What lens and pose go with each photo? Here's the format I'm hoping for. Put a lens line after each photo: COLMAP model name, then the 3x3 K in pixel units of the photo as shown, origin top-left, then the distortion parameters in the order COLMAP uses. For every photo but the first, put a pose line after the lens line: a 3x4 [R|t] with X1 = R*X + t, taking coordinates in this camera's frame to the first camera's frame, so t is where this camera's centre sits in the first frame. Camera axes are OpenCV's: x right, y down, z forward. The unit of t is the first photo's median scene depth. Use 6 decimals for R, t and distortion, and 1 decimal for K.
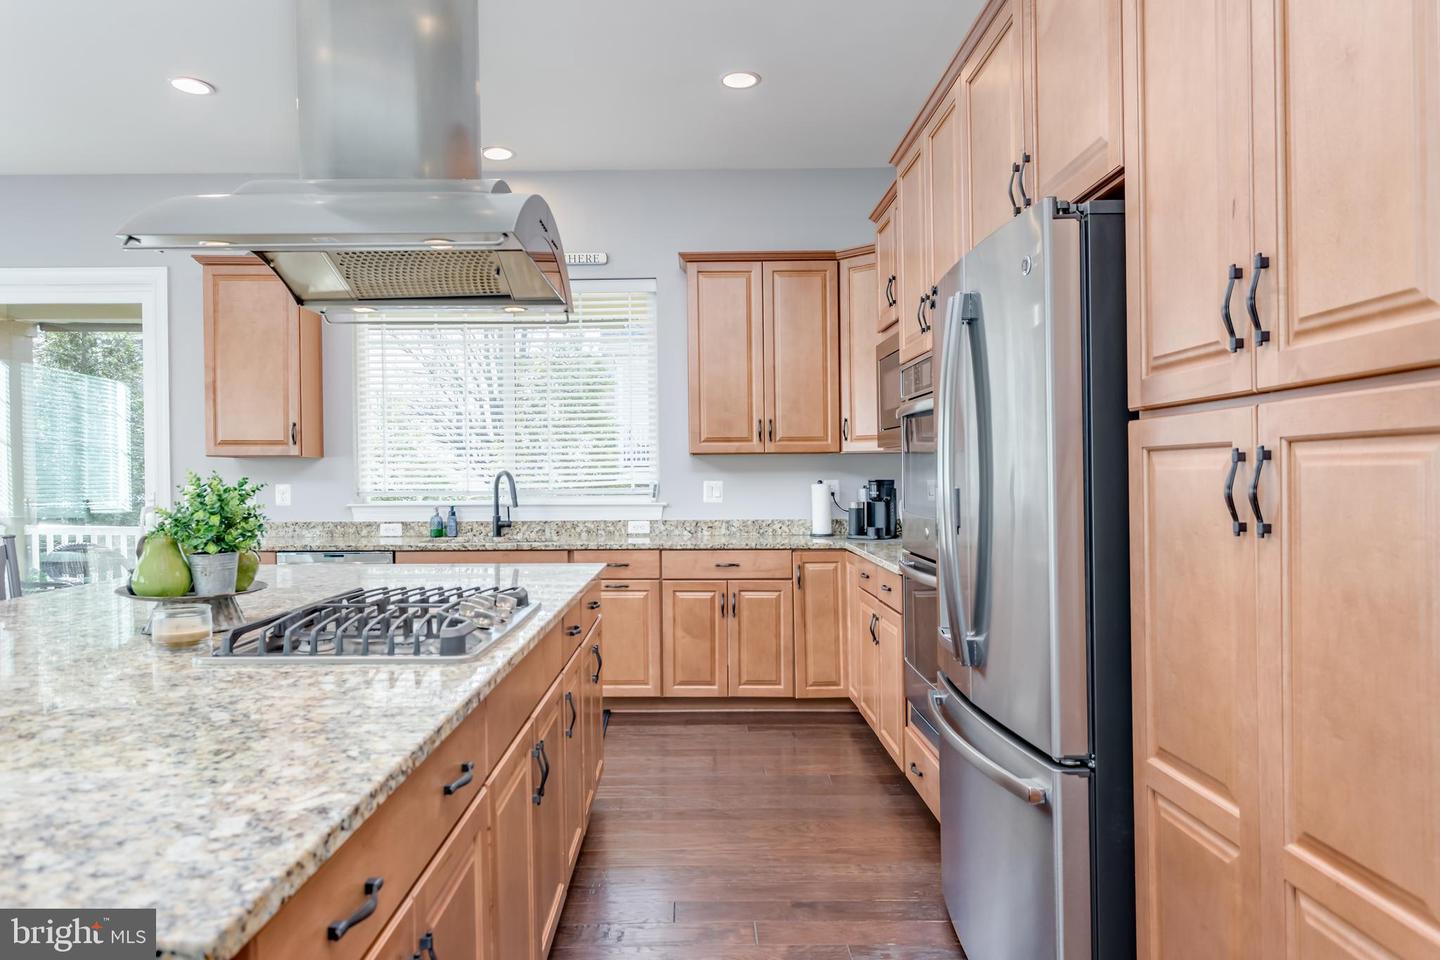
lens RADIAL K [[879.2, 0, 720.0], [0, 879.2, 480.0], [0, 0, 1]] dist [-0.025579, -0.000233]
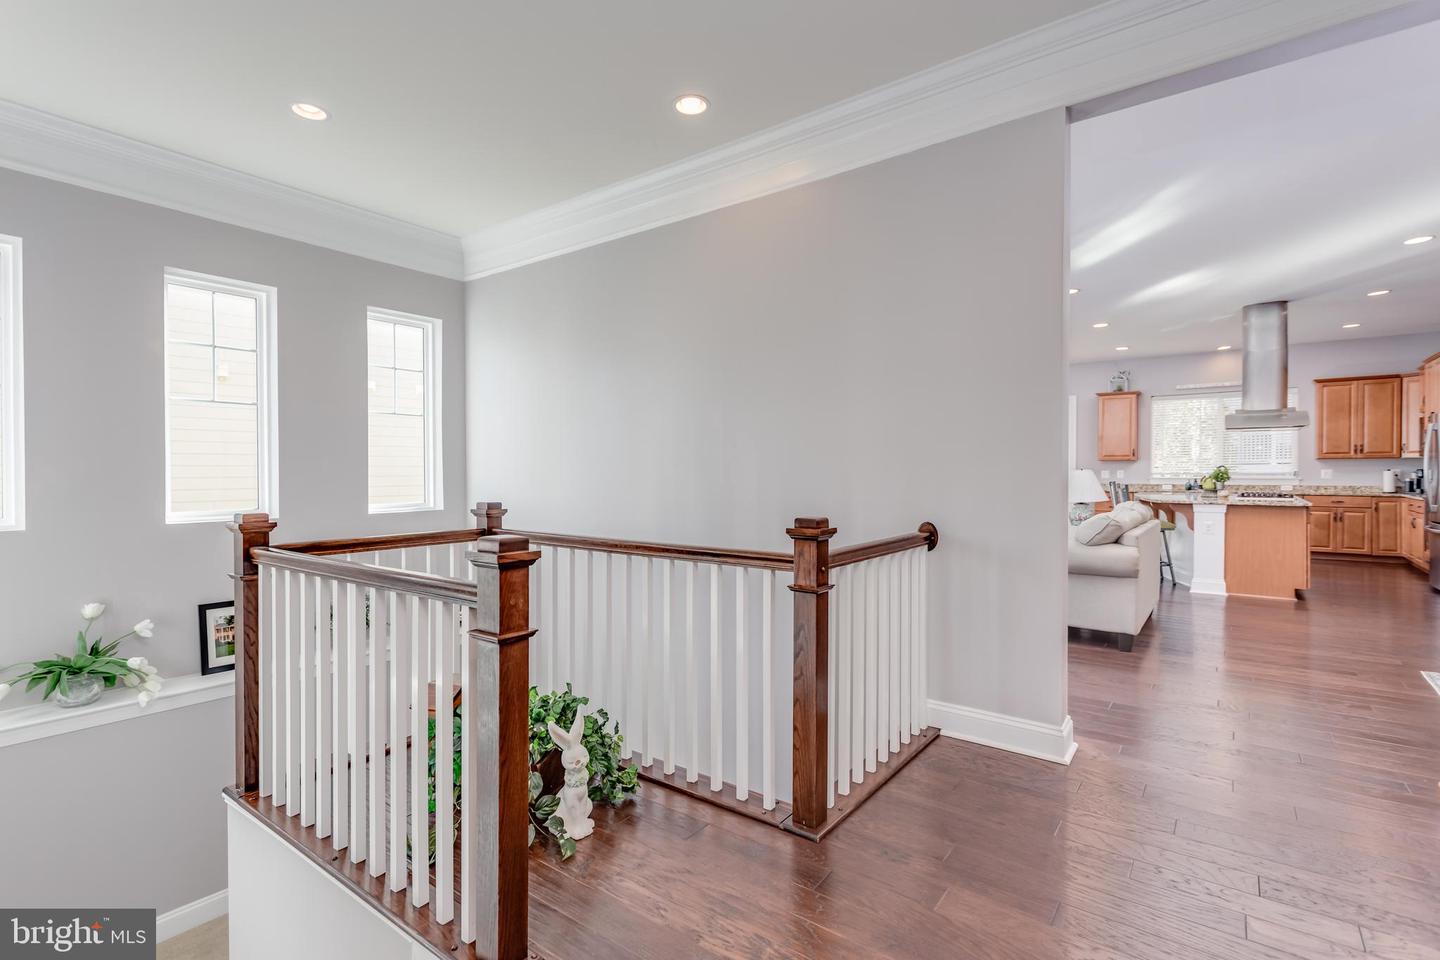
lens RADIAL K [[701.0, 0, 696.2], [0, 701.0, 483.0], [0, 0, 1]] dist [0.000657, -0.000038]
pose [[0.776406, 0.017198, -0.629998, -0.148368], [-0.011498, 0.999848, 0.013125, 0.034483], [0.630128, -0.002947, 0.776485, -1.691092]]
